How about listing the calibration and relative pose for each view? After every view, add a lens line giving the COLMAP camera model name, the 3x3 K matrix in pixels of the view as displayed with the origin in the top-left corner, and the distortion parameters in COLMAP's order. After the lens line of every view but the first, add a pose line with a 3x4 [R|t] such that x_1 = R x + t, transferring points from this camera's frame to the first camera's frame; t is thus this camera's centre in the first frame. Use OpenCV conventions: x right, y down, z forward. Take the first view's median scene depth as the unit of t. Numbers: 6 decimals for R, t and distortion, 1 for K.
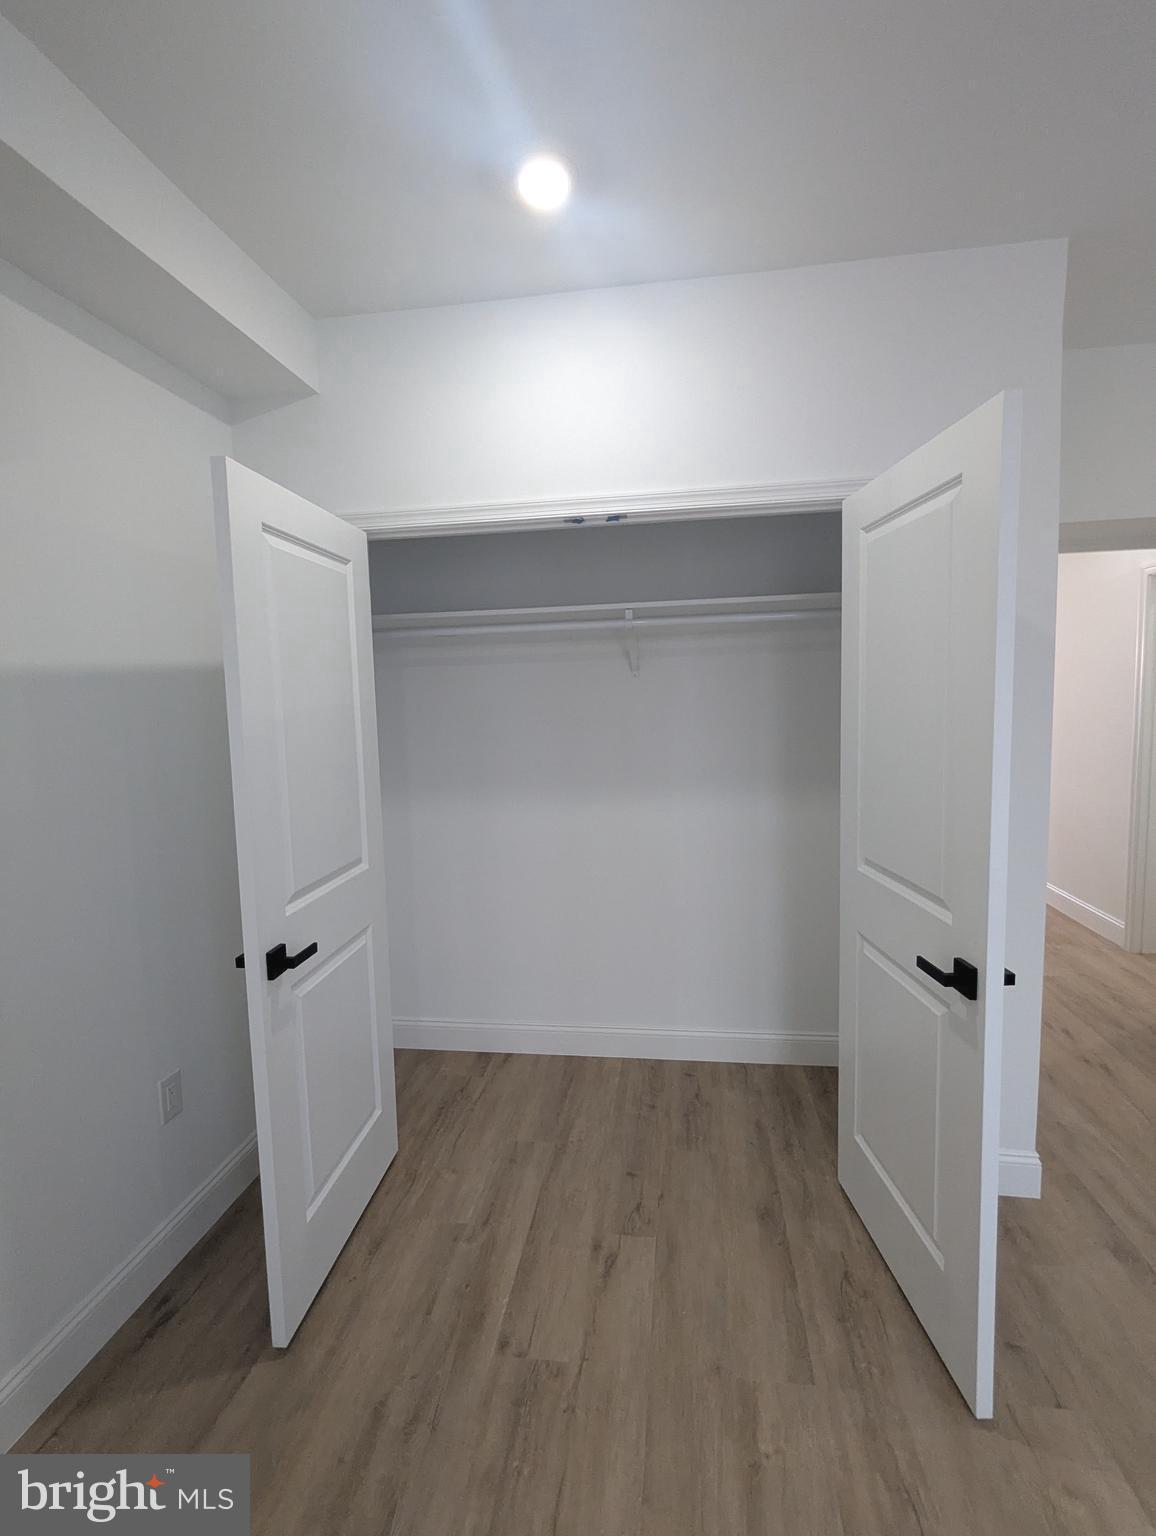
lens RADIAL K [[730.6, 0, 572.5], [0, 730.6, 763.1], [0, 0, 1]] dist [0.006946, 0.001212]
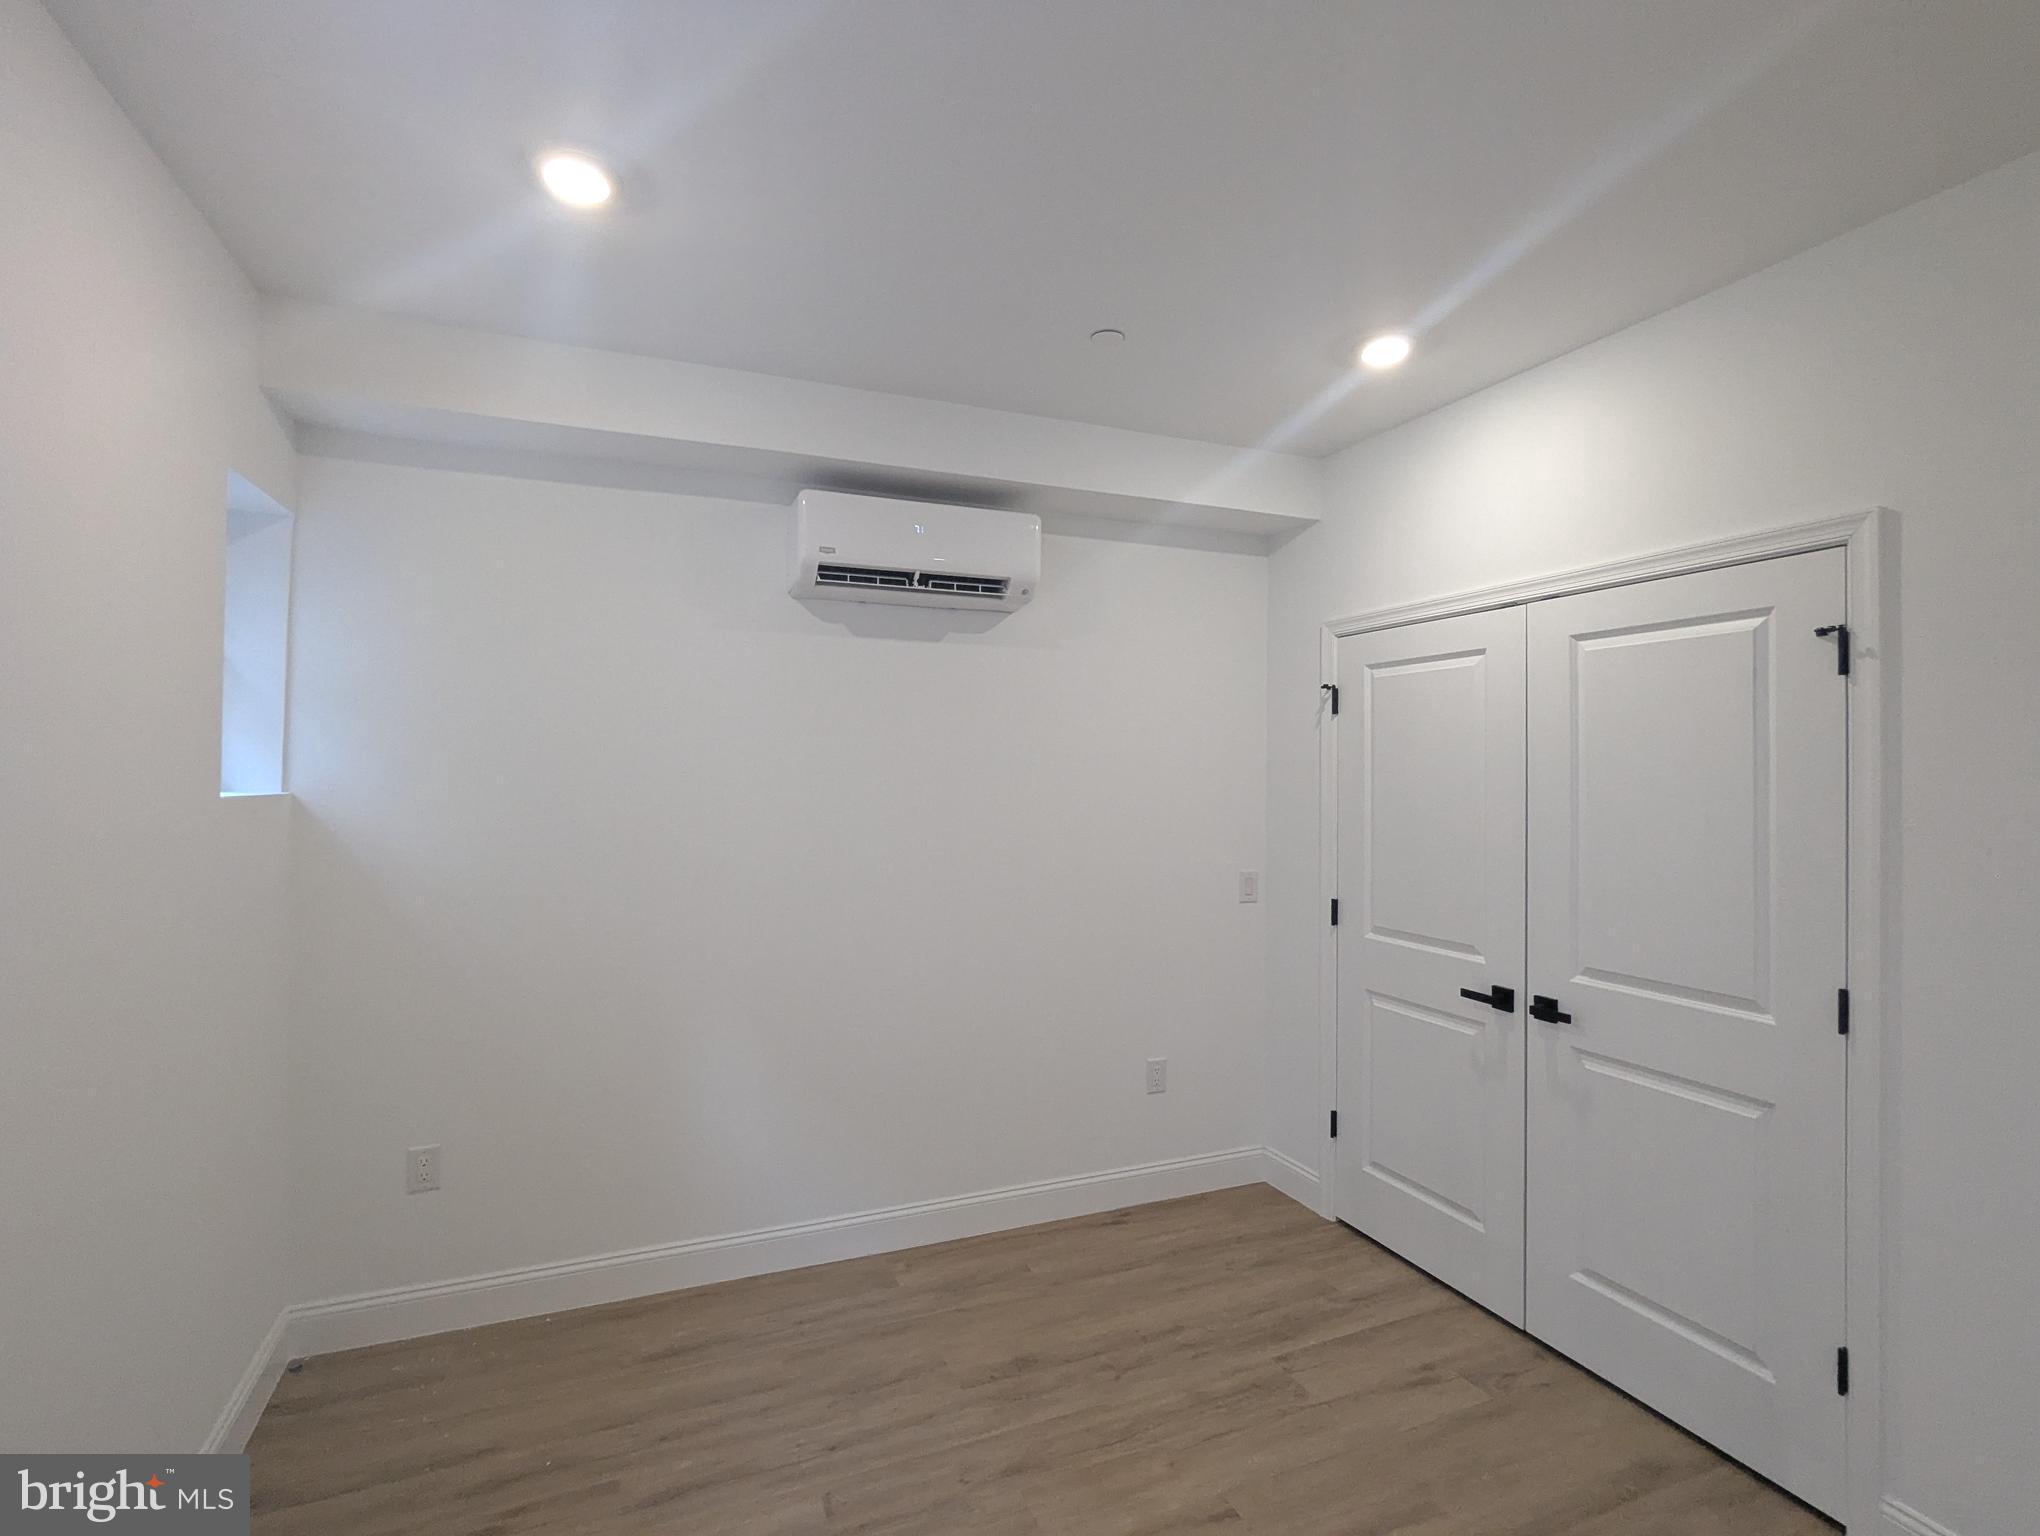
lens RADIAL K [[970.4, 0, 1033.5], [0, 970.4, 766.5], [0, 0, 1]] dist [0.006946, 0.001212]
pose [[0.526394, 0.021029, -0.849981, 0.887073], [-0.094850, 0.994906, -0.034127, -0.026239], [0.844934, 0.098585, 0.525707, -0.187896]]
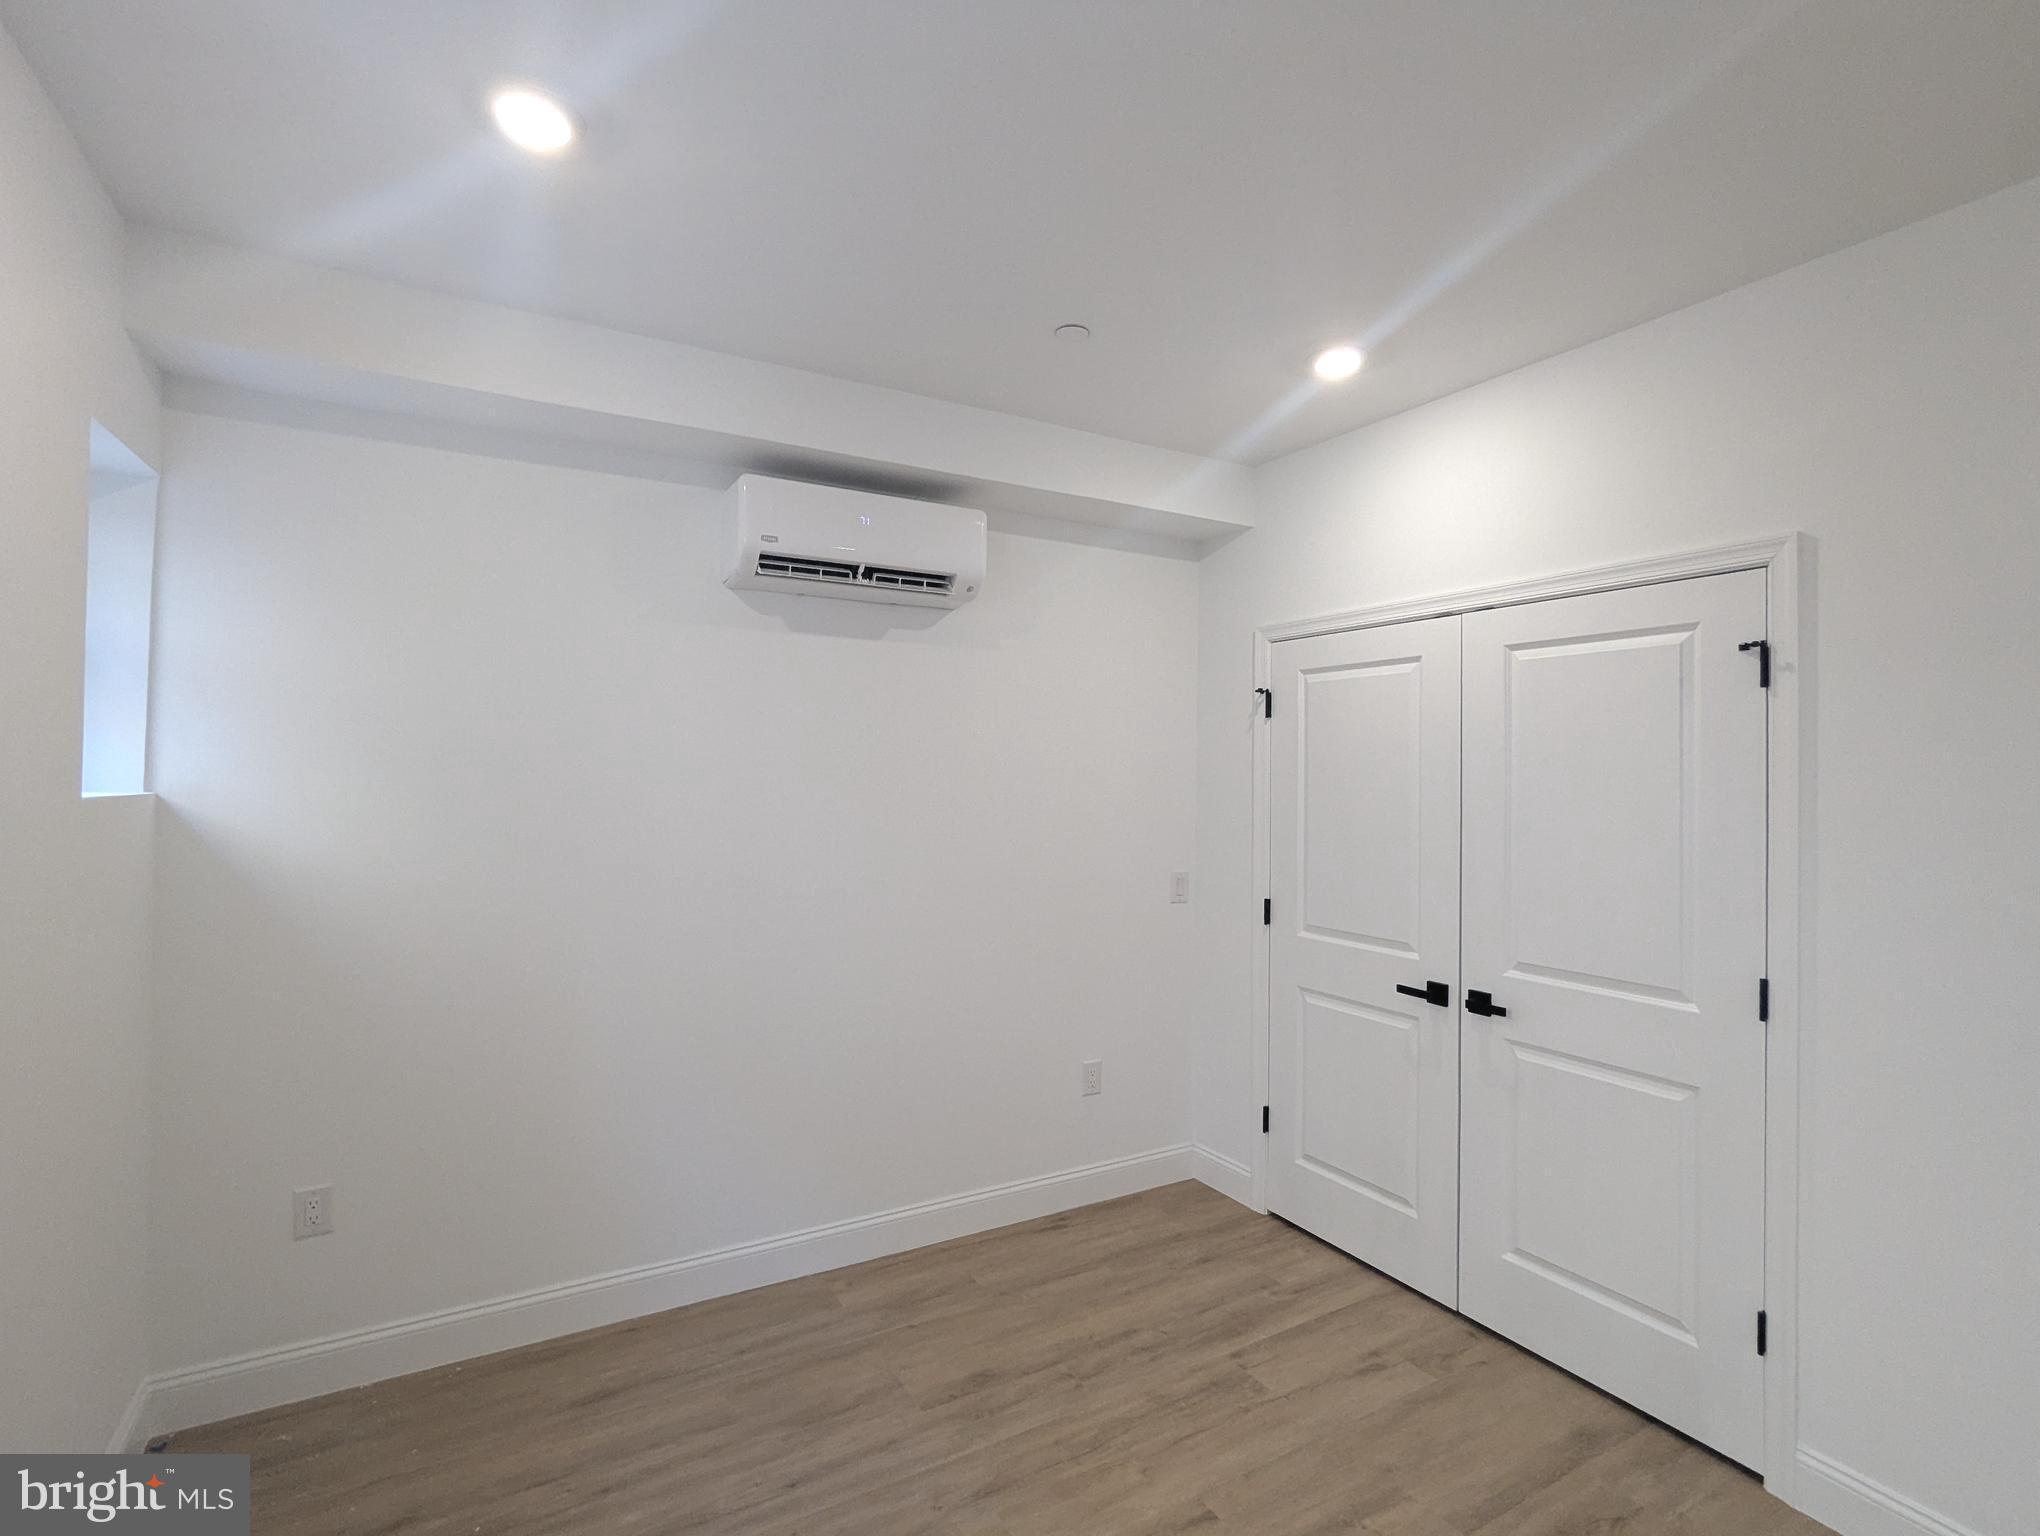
lens RADIAL K [[970.4, 0, 1032.3], [0, 970.4, 768.6], [0, 0, 1]] dist [0.006946, 0.001212]
pose [[0.628380, 0.025991, -0.777473, 0.795350], [-0.095517, 0.994457, -0.043955, -0.017650], [0.772020, 0.101882, 0.627379, -0.267420]]
